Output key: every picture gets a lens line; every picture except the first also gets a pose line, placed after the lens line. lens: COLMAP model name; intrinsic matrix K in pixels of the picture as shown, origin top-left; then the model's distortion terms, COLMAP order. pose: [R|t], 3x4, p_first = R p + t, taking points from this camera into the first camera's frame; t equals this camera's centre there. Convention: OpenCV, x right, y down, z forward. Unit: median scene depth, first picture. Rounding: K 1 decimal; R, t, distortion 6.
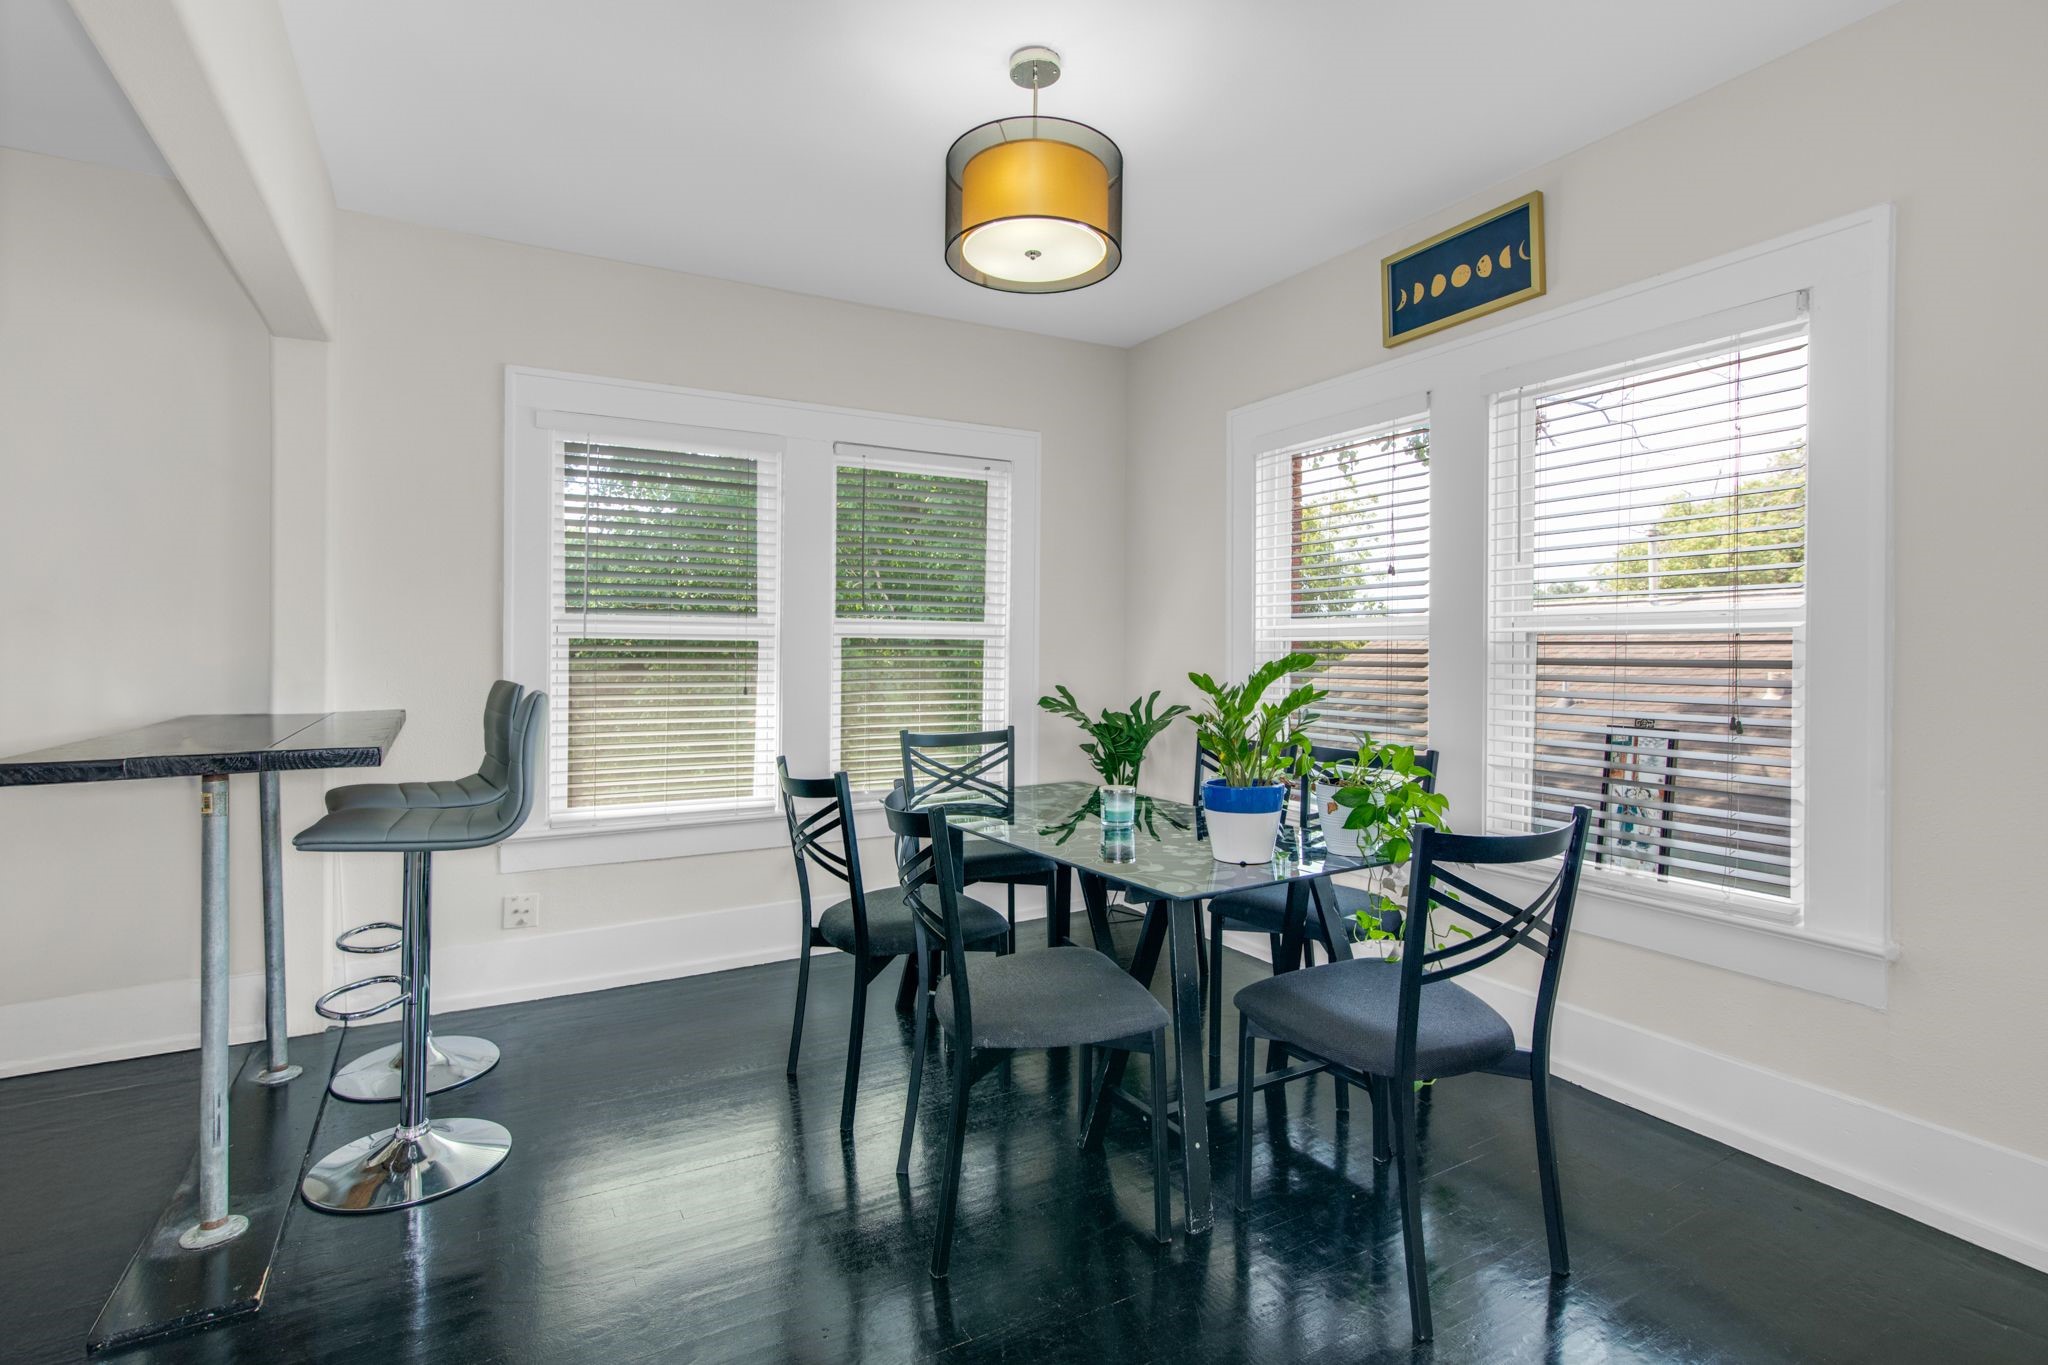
lens RADIAL K [[998.3, 0, 1016.4], [0, 998.3, 665.4], [0, 0, 1]] dist [0.000657, -0.000023]
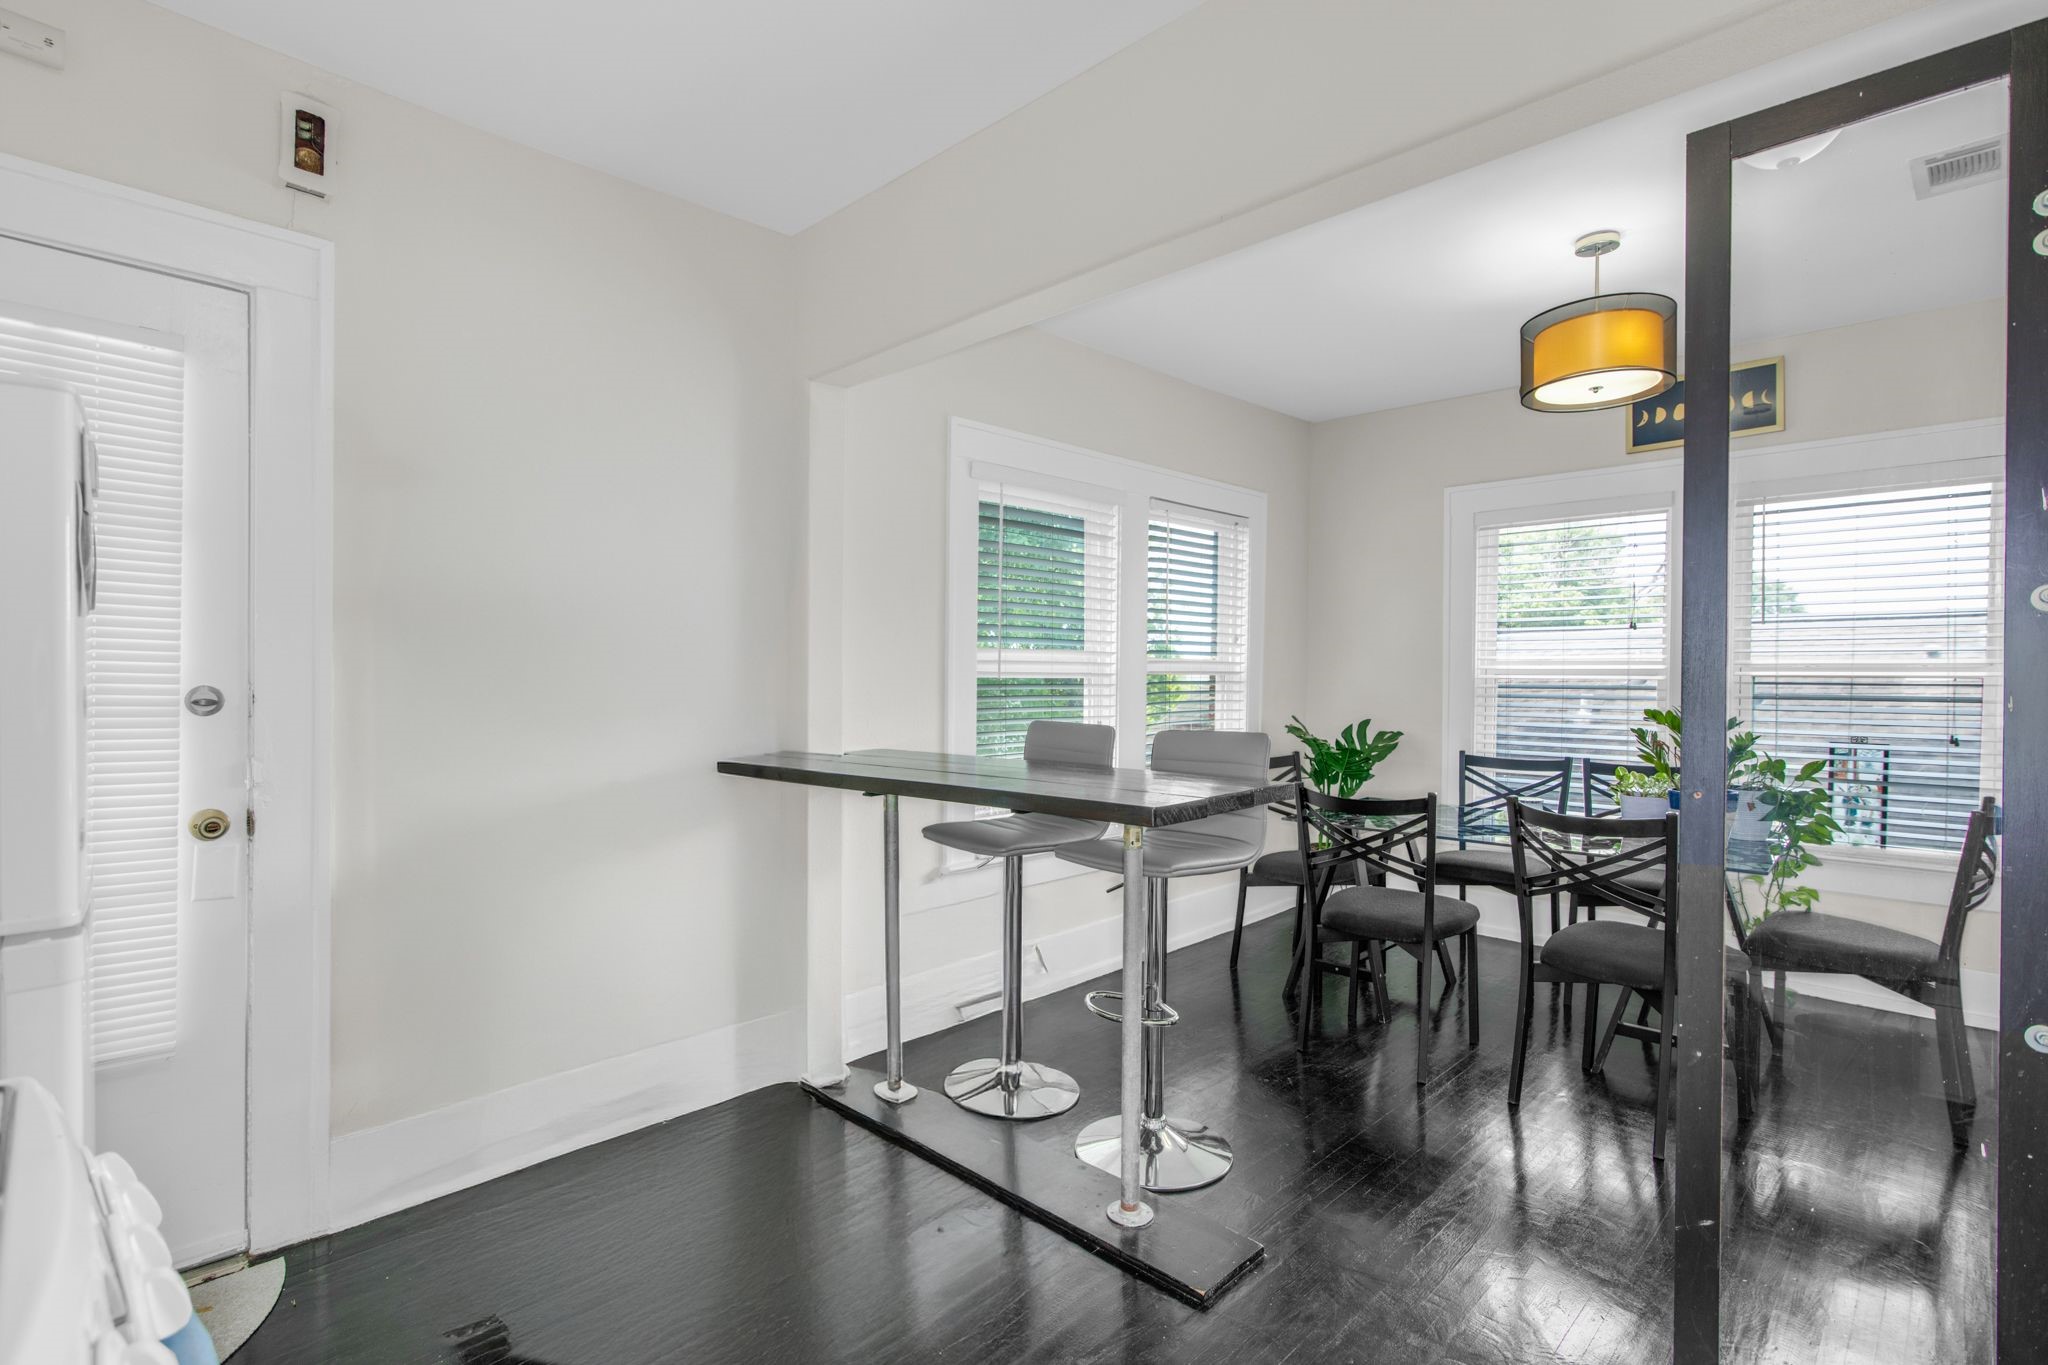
lens RADIAL K [[998.3, 0, 1089.2], [0, 998.3, 693.1], [0, 0, 1]] dist [0.000657, -0.000023]
pose [[0.955144, -0.006332, 0.296076, -0.830387], [0.005144, 0.999975, 0.004792, -0.020743], [-0.296099, -0.003054, 0.955152, -0.041532]]
